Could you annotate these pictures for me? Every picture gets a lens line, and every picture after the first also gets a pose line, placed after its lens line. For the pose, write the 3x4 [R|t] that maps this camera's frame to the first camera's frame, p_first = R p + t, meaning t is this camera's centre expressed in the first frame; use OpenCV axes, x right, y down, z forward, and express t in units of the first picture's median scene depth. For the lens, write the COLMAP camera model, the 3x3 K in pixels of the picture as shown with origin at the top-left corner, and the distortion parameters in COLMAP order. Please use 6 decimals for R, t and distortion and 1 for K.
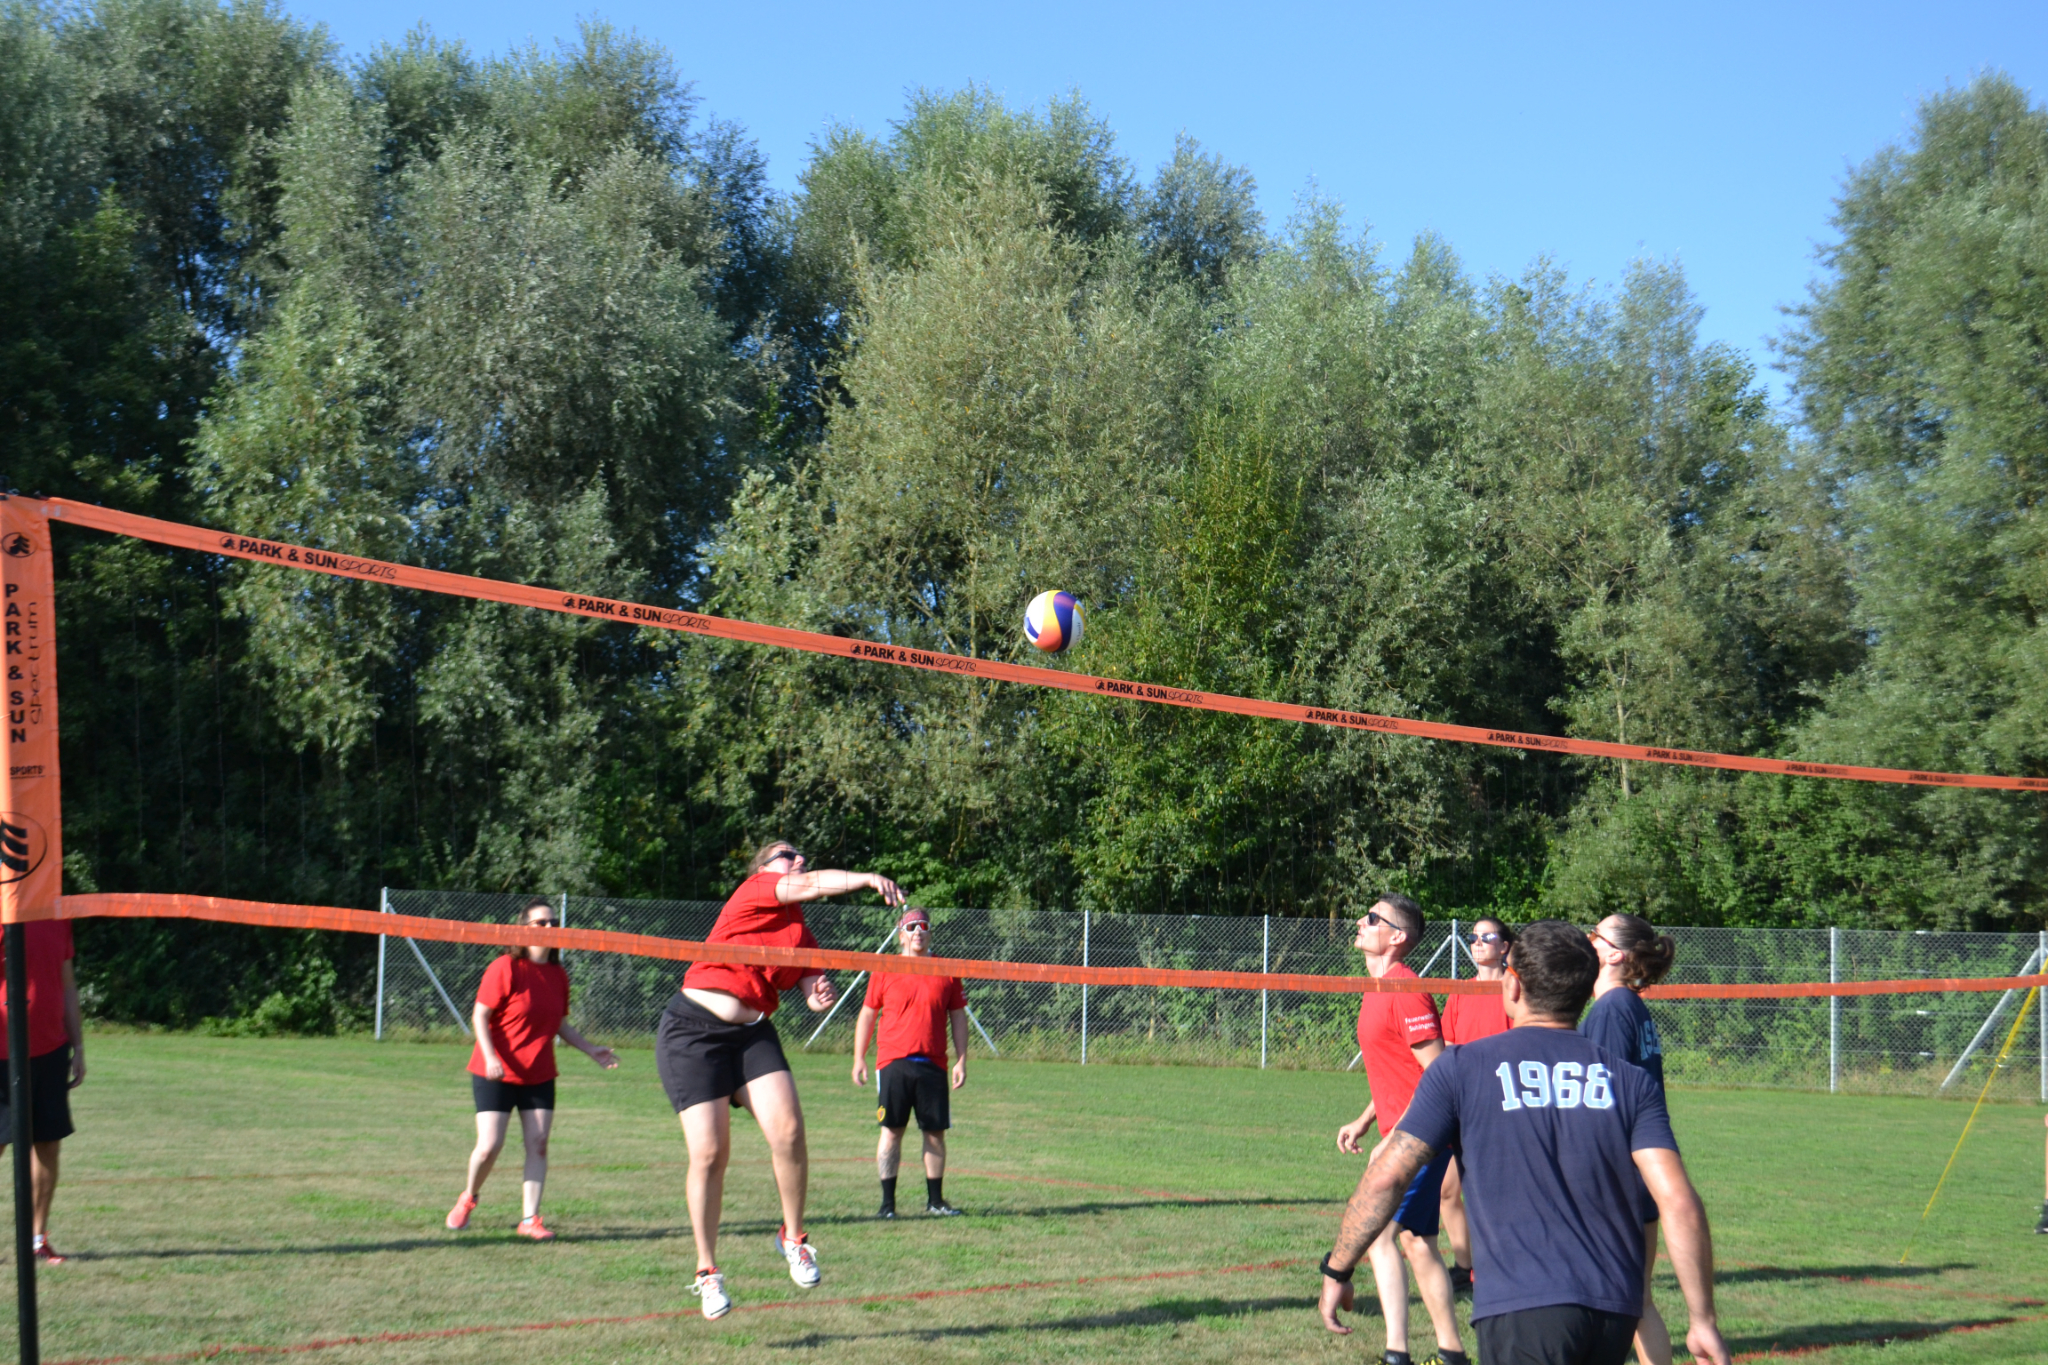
lens RADIAL K [[2666.3, 0, 1031.3], [0, 2666.3, 637.3], [0, 0, 1]] dist [-0.034229, 0.000000]
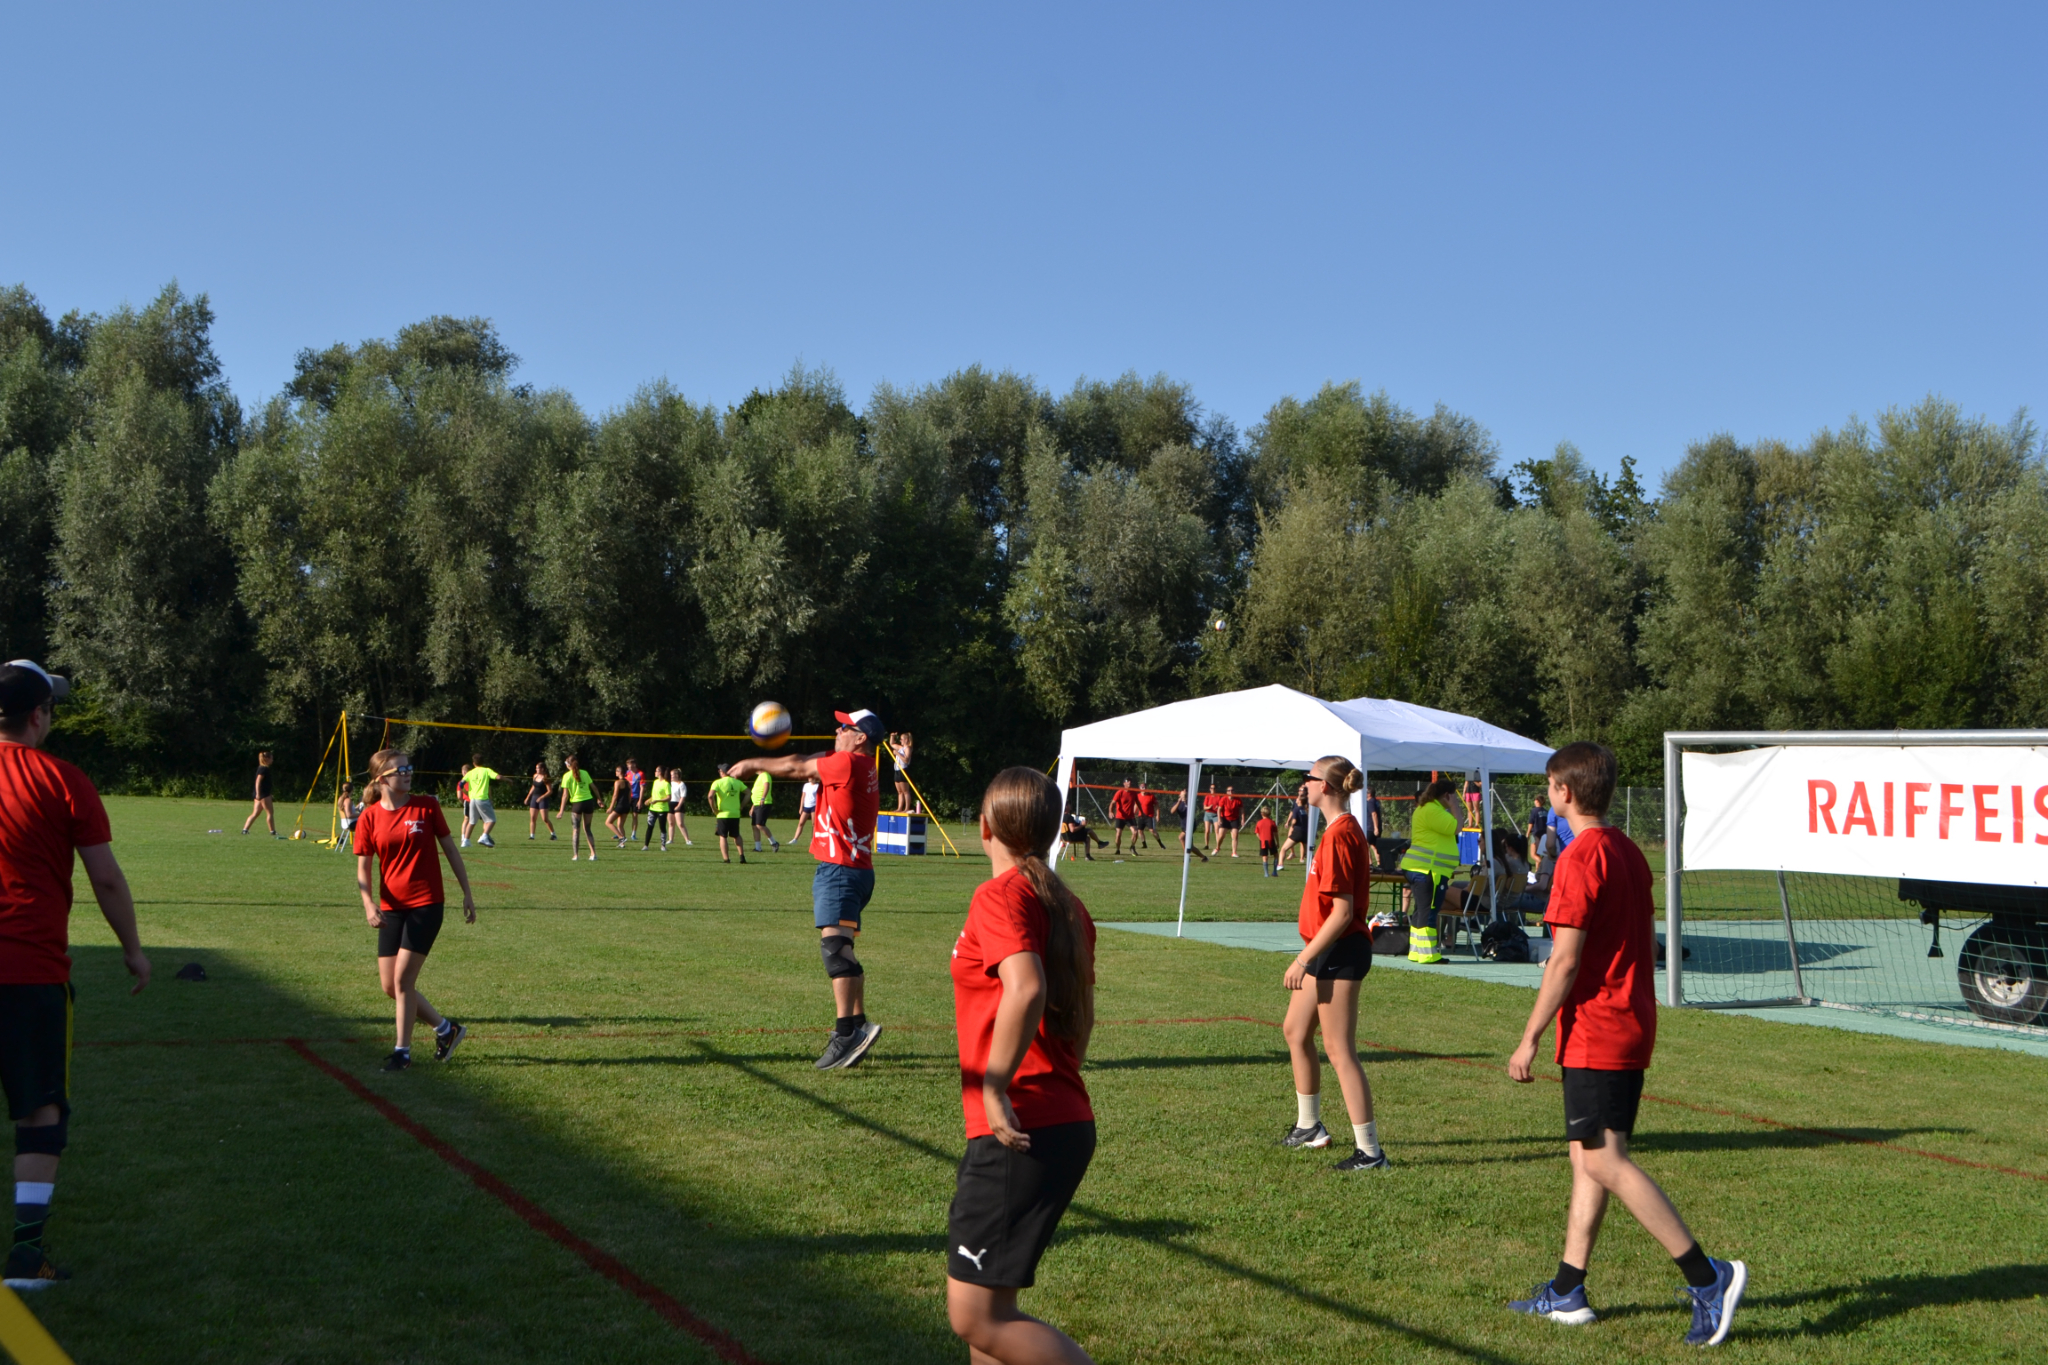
lens RADIAL K [[2155.4, 0, 1027.7], [0, 2155.4, 678.7], [0, 0, 1]] dist [-0.057625, 0.000000]
pose [[0.970030, -0.010271, -0.242769, 0.222733], [0.025593, 0.997868, 0.060043, -0.123206], [0.241634, -0.064457, 0.968224, -1.051566]]
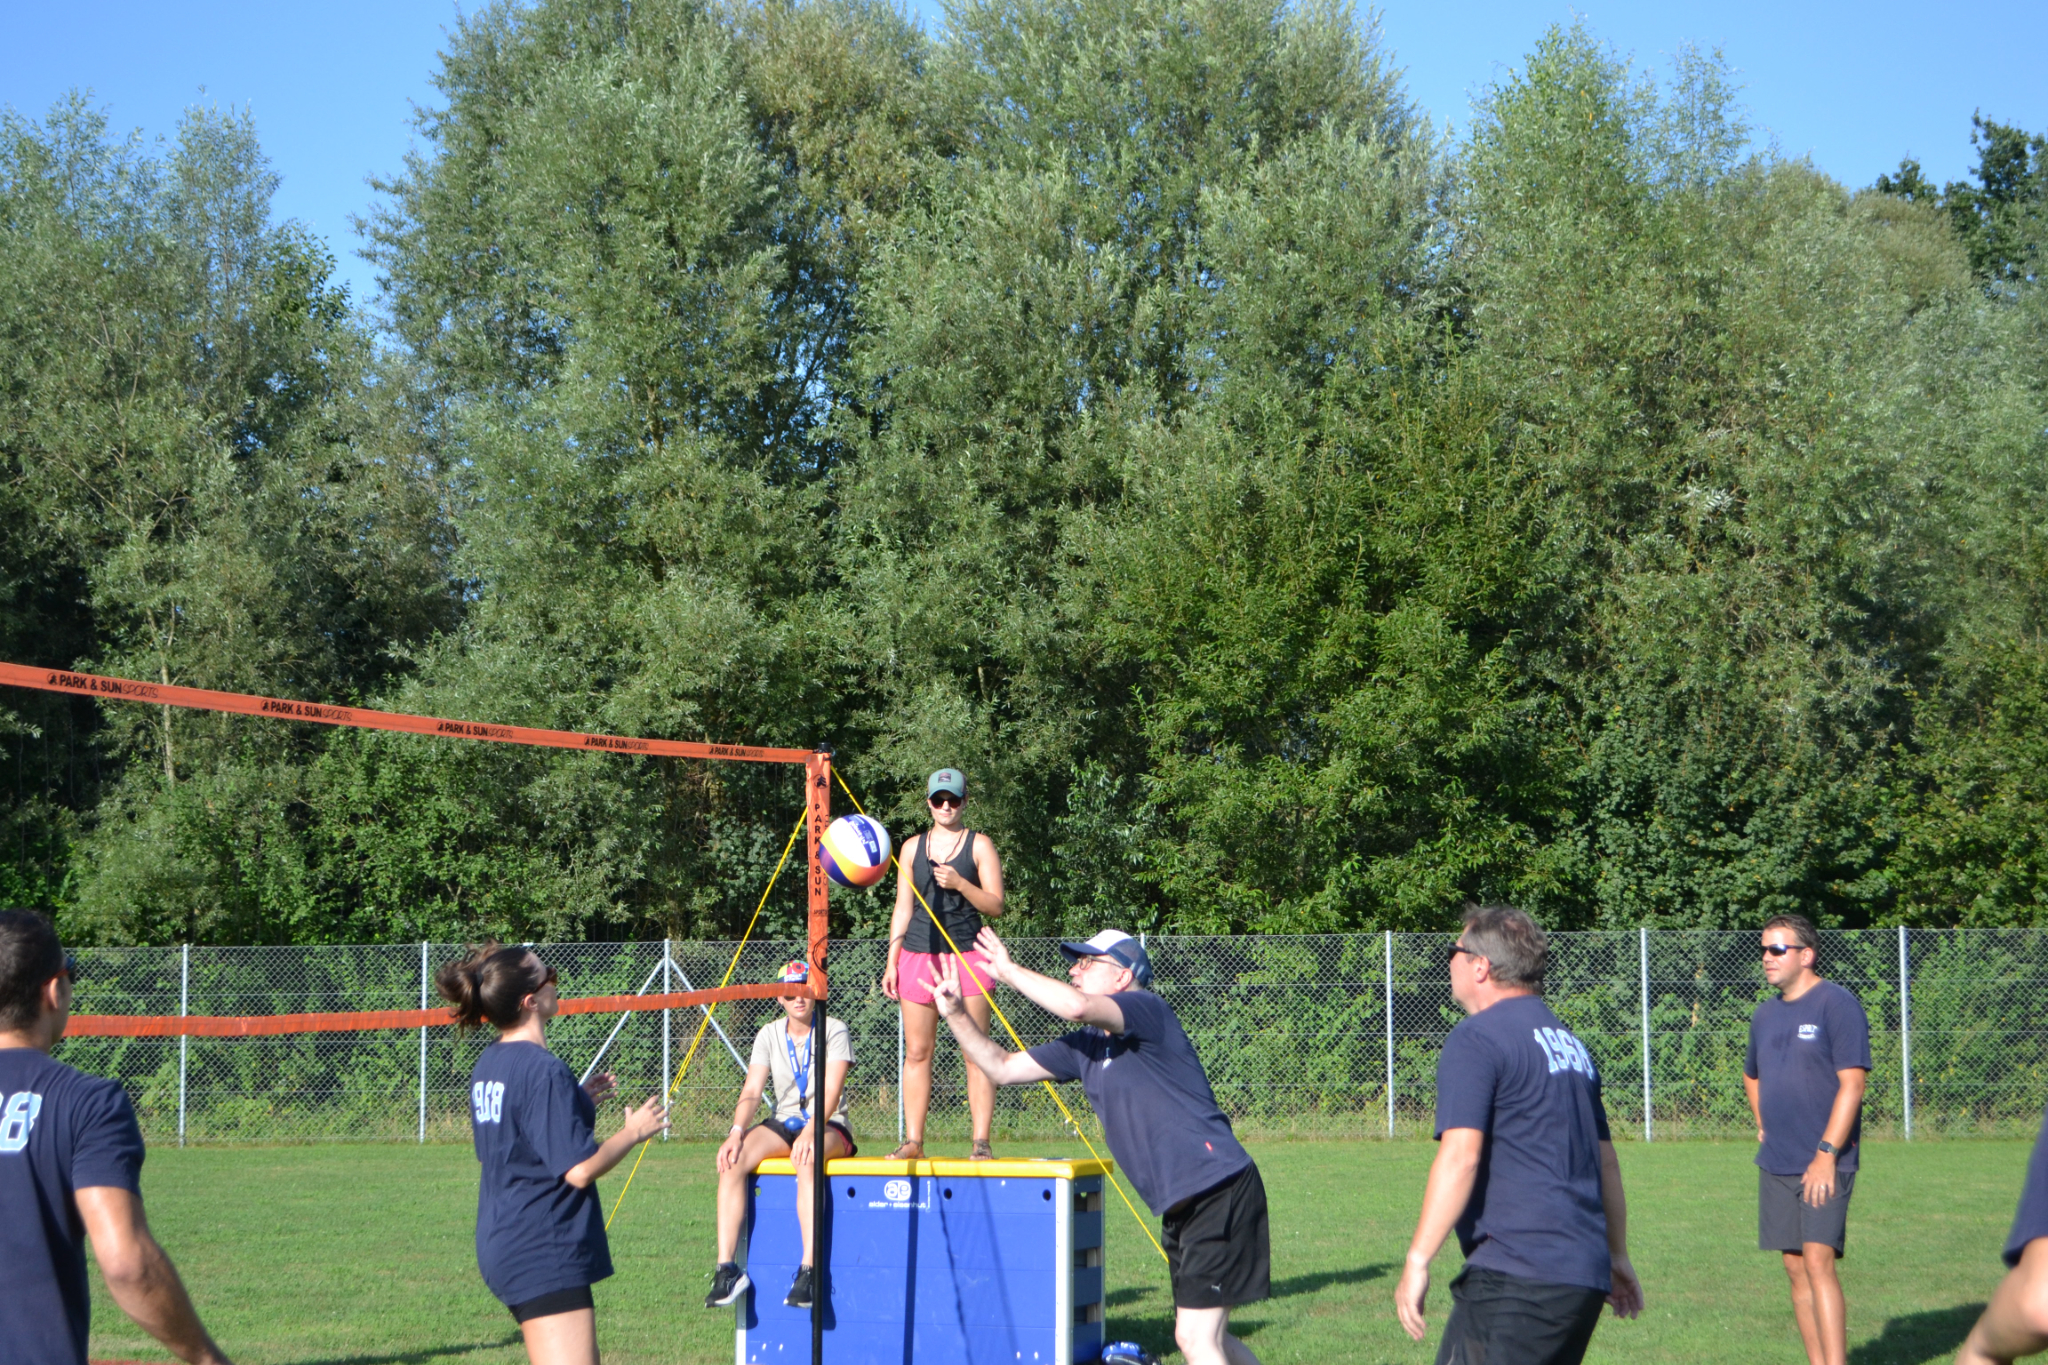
lens RADIAL K [[3225.1, 0, 1012.8], [0, 3225.1, 646.6], [0, 0, 1]] dist [-0.011093, 0.000000]
pose [[0.886679, 0.011235, 0.462249, 0.000830], [-0.018930, 0.999749, 0.012013, 0.002432], [-0.461998, -0.019402, 0.886669, 0.030605]]
